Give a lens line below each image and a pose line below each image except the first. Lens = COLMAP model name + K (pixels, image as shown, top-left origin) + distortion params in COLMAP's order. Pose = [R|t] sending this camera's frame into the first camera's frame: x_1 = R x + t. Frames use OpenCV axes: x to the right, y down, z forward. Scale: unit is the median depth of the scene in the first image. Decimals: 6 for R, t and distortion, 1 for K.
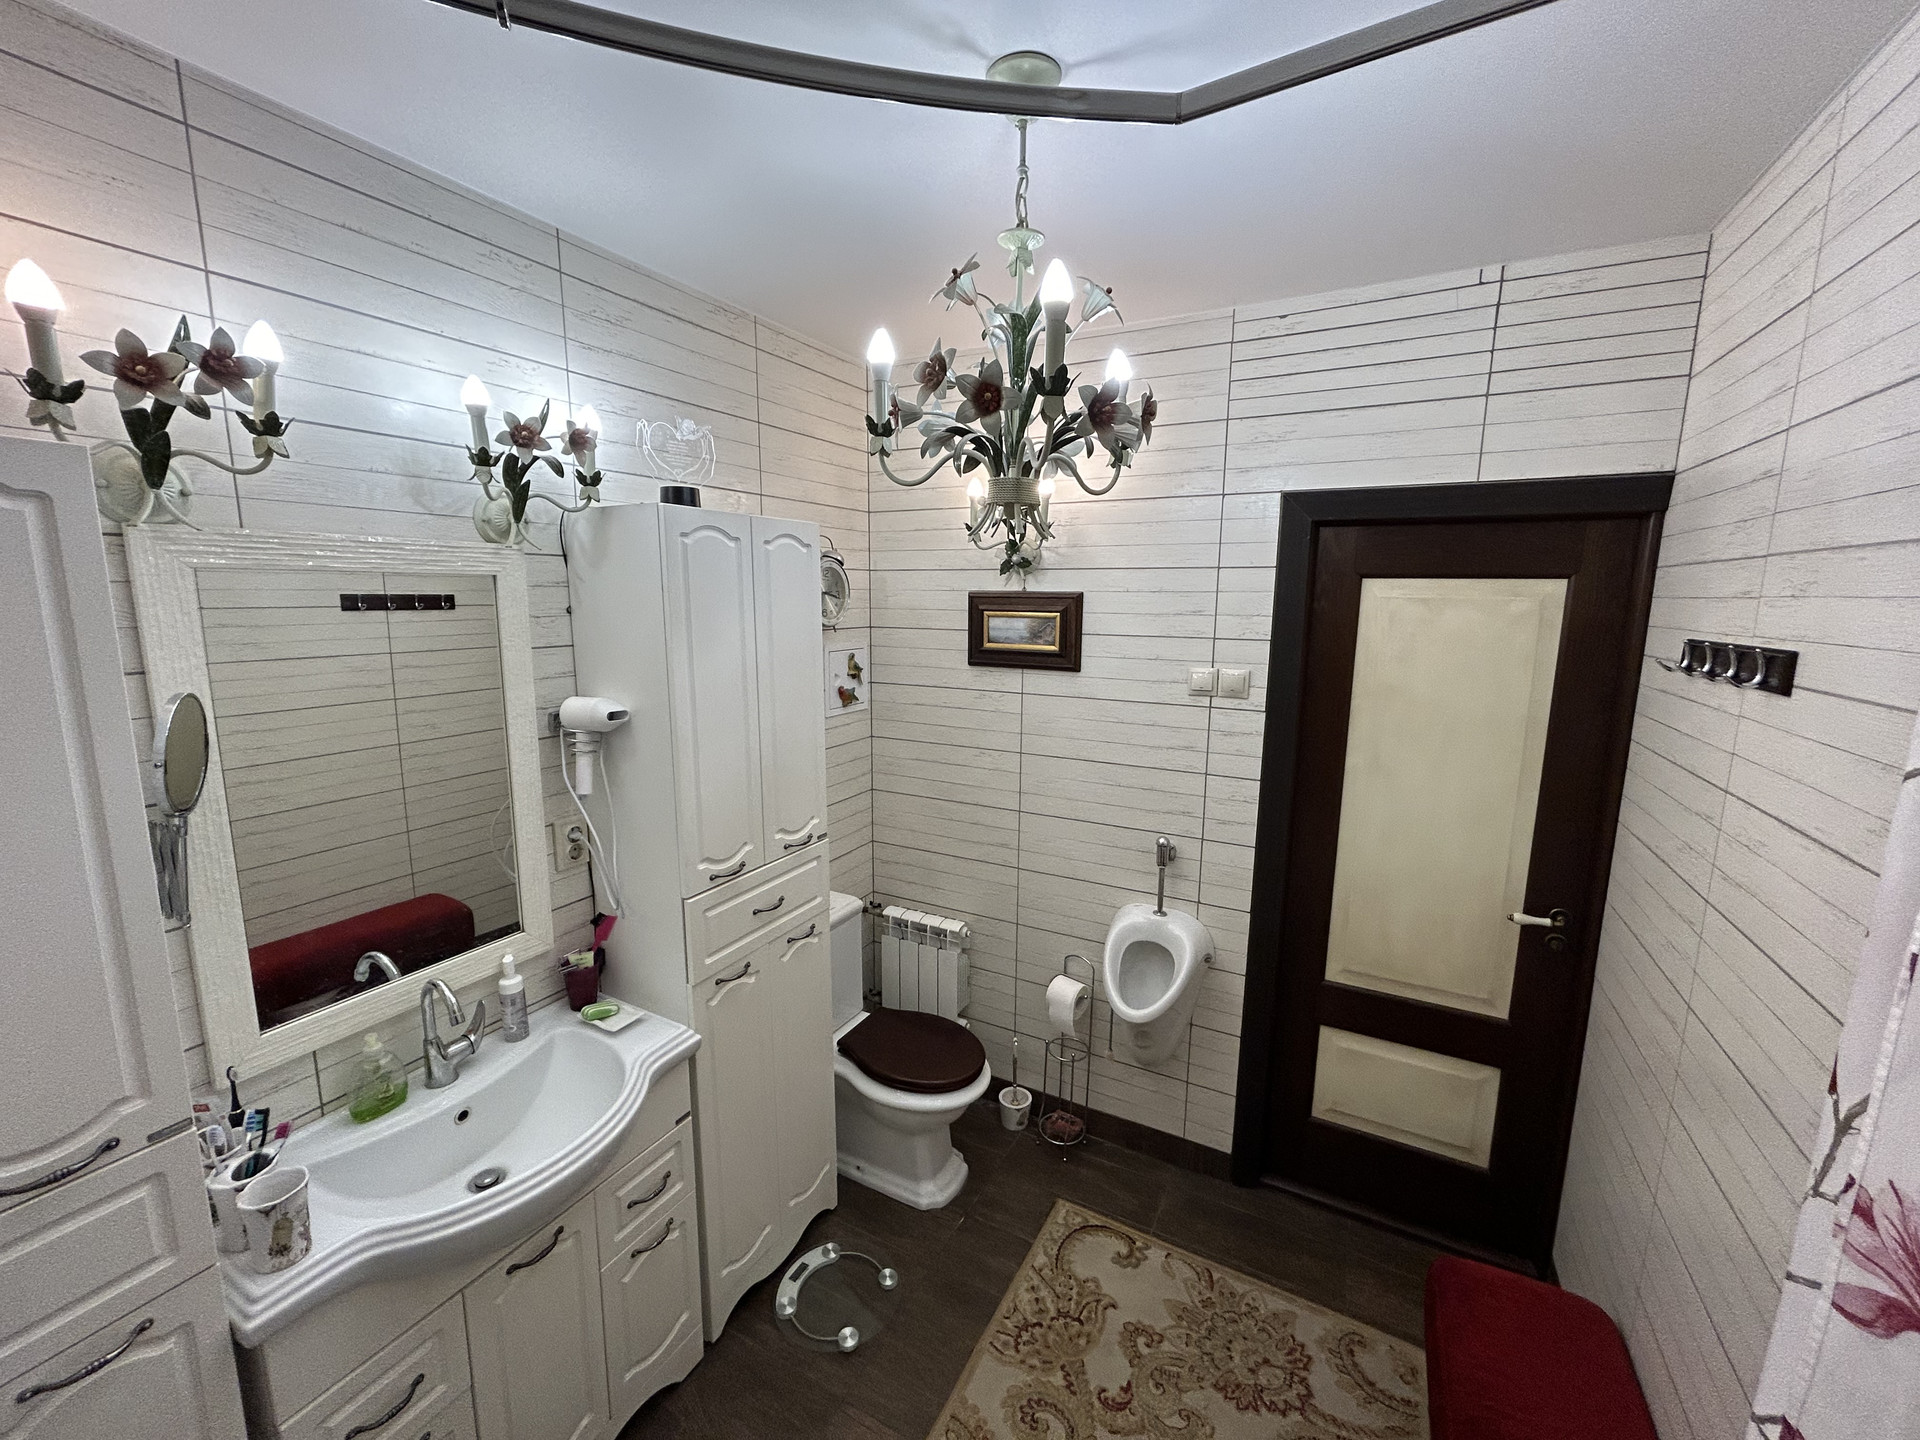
lens RADIAL K [[774.9, 0, 961.1], [0, 774.9, 717.2], [0, 0, 1]] dist [-0.000143, 0.000168]
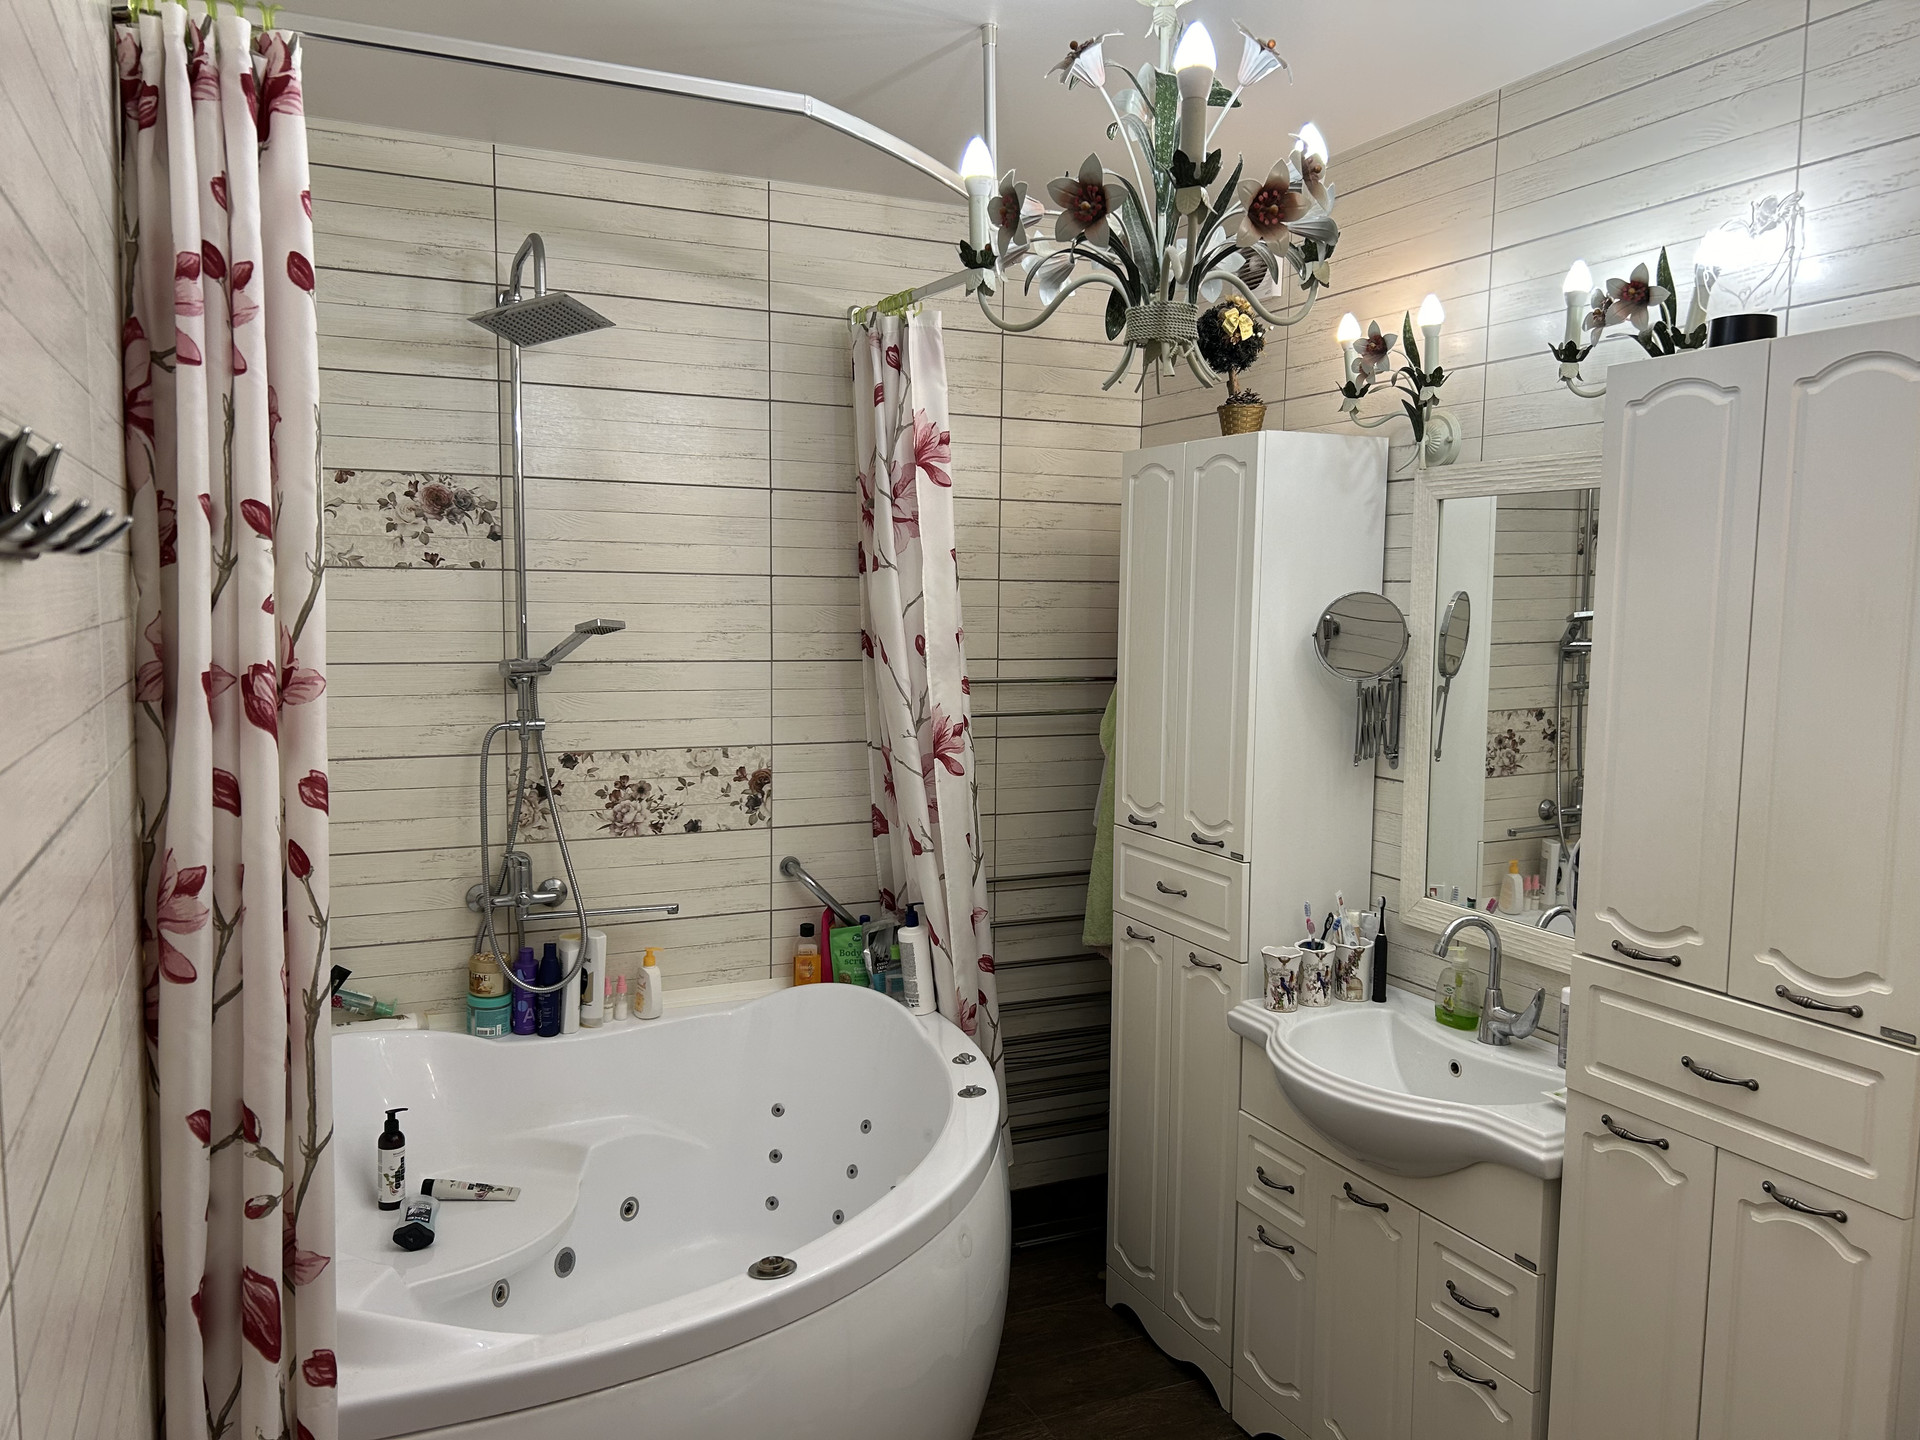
lens RADIAL K [[1451.9, 0, 962.8], [0, 1451.9, 718.8], [0, 0, 1]] dist [0.057853, -0.076512]
pose [[-0.607251, 0.049130, -0.792989, 0.926979], [-0.147592, 0.973738, 0.173351, -0.097246], [0.780681, 0.222307, -0.584053, 1.242260]]
